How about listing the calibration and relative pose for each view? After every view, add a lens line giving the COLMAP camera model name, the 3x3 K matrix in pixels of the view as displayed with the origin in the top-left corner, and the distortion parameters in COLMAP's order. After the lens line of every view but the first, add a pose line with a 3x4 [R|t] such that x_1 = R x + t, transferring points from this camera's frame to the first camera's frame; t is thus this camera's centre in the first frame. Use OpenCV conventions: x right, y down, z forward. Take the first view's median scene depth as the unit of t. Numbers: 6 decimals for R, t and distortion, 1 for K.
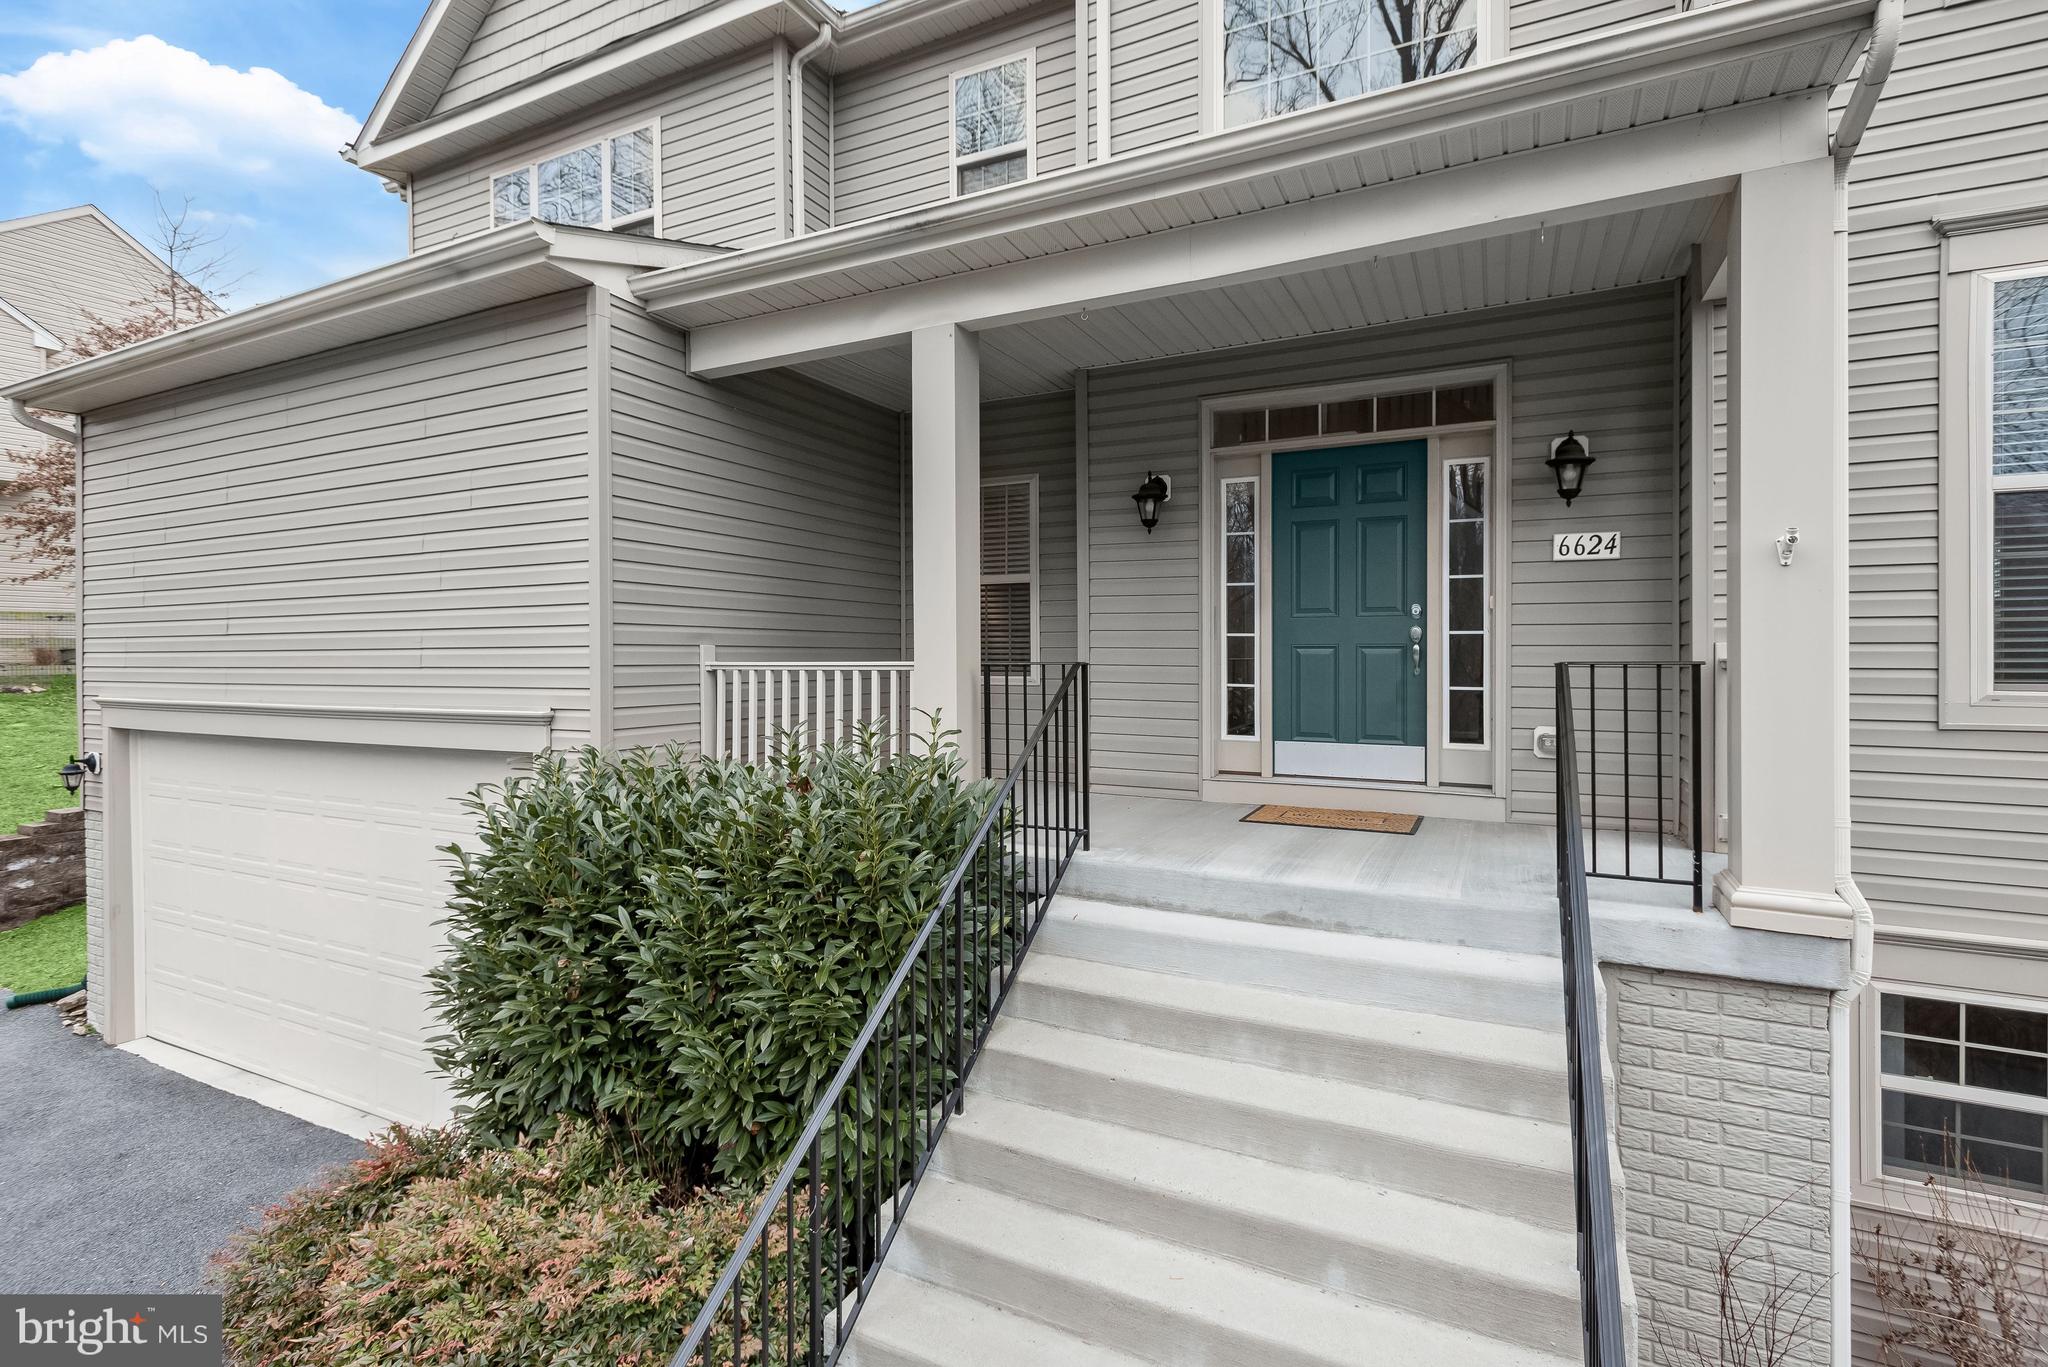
lens RADIAL K [[978.0, 0, 1021.9], [0, 978.0, 653.0], [0, 0, 1]] dist [0.012482, 0.000035]
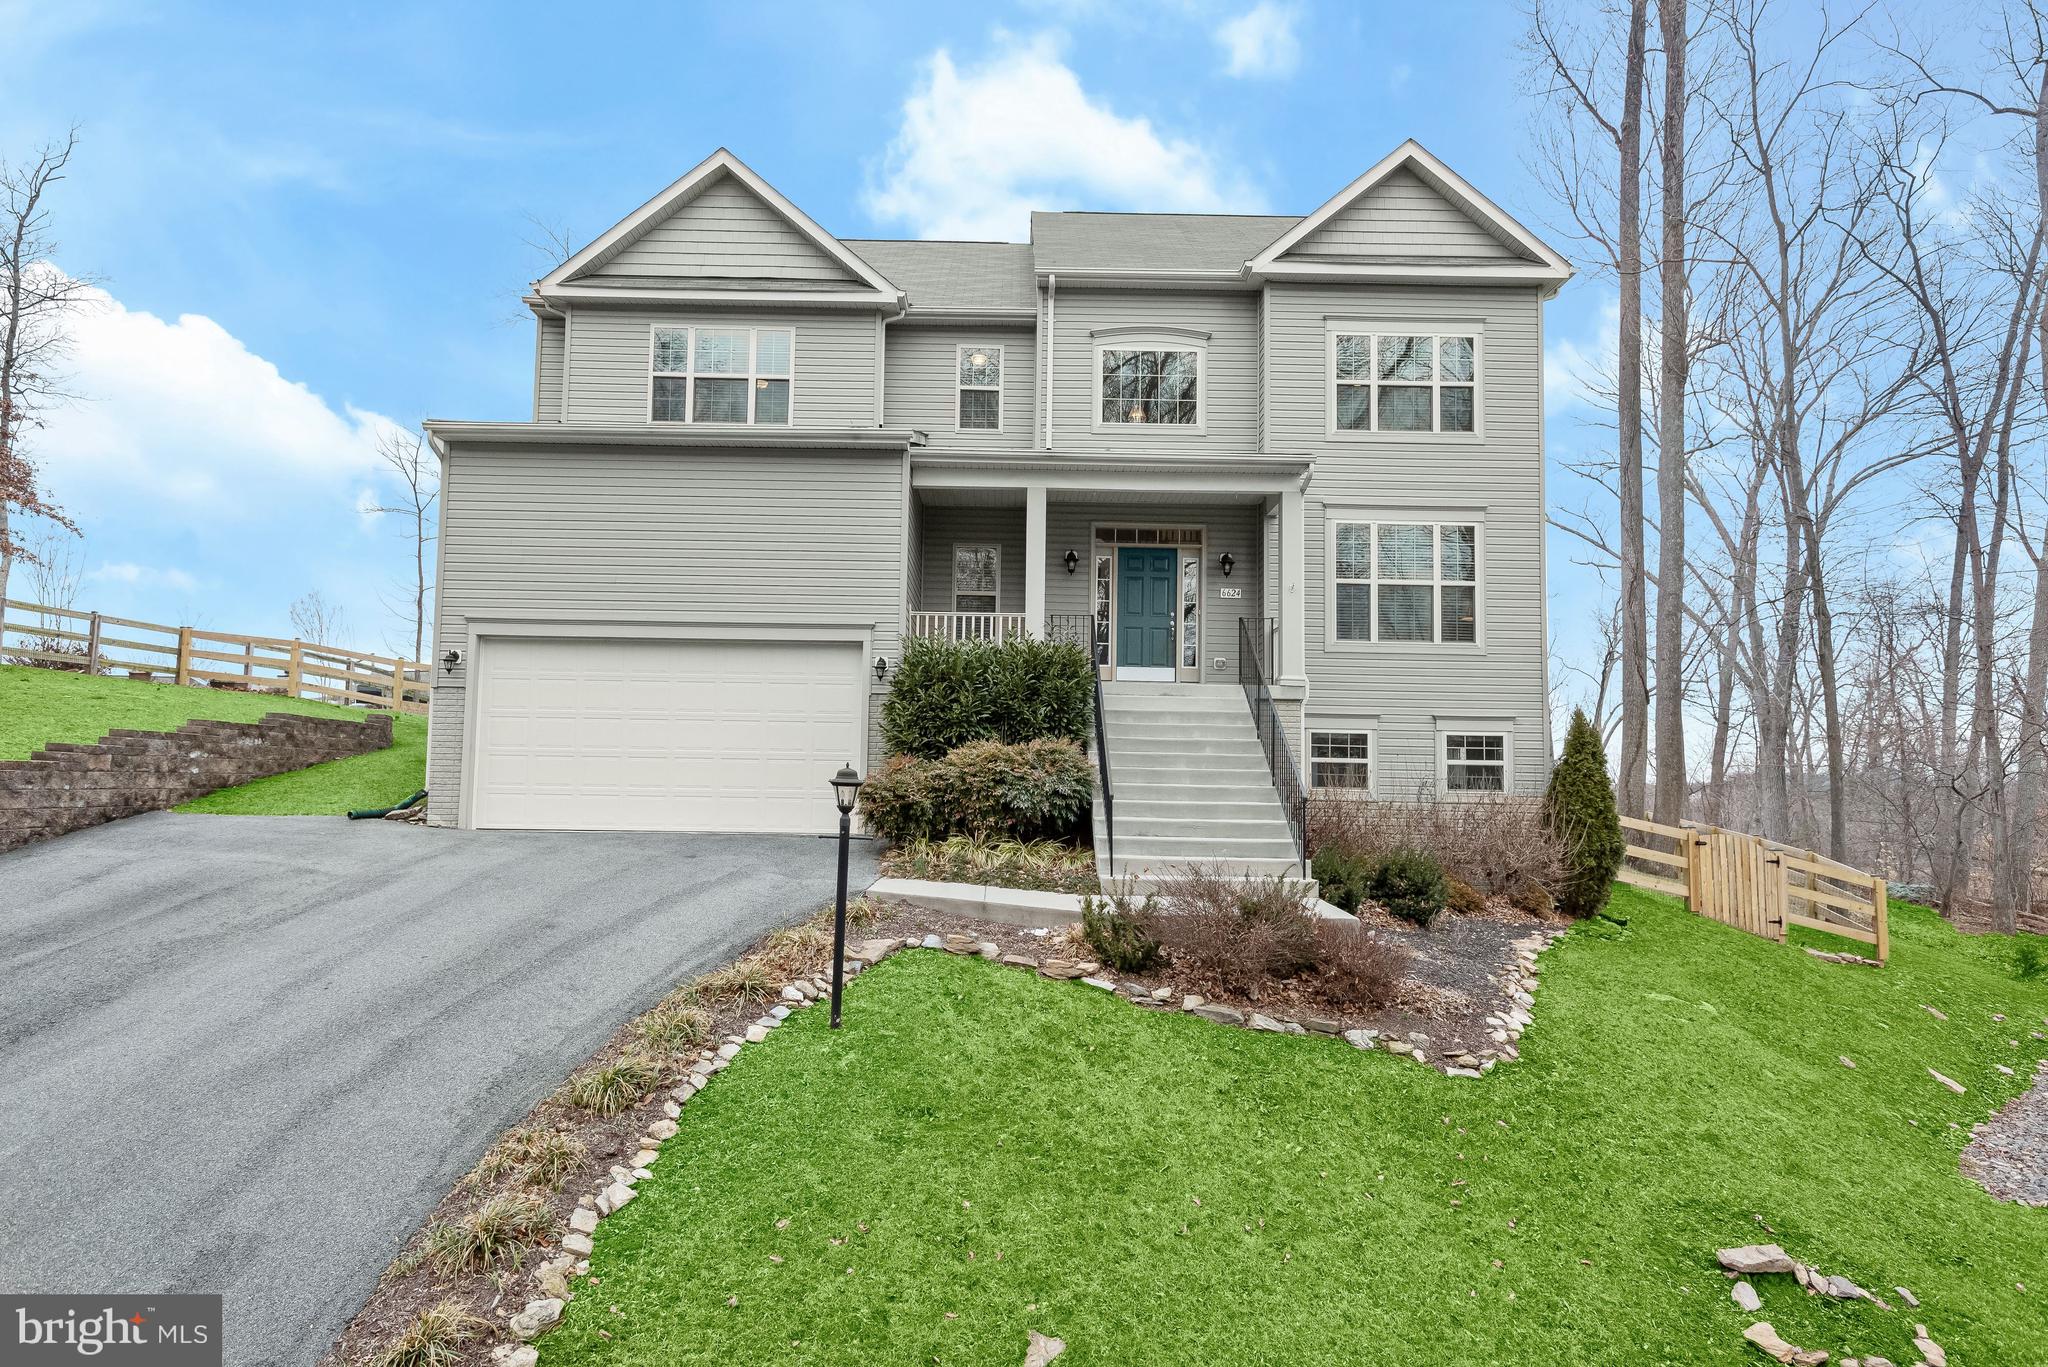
lens RADIAL K [[1291.9, 0, 1024.0], [0, 1291.9, 683.5], [0, 0, 1]] dist [-0.002263, -0.000438]
pose [[0.882146, 0.058981, 0.467268, -1.582832], [-0.019210, 0.995808, -0.089430, 0.468260], [-0.470584, 0.069914, 0.879581, -1.860557]]
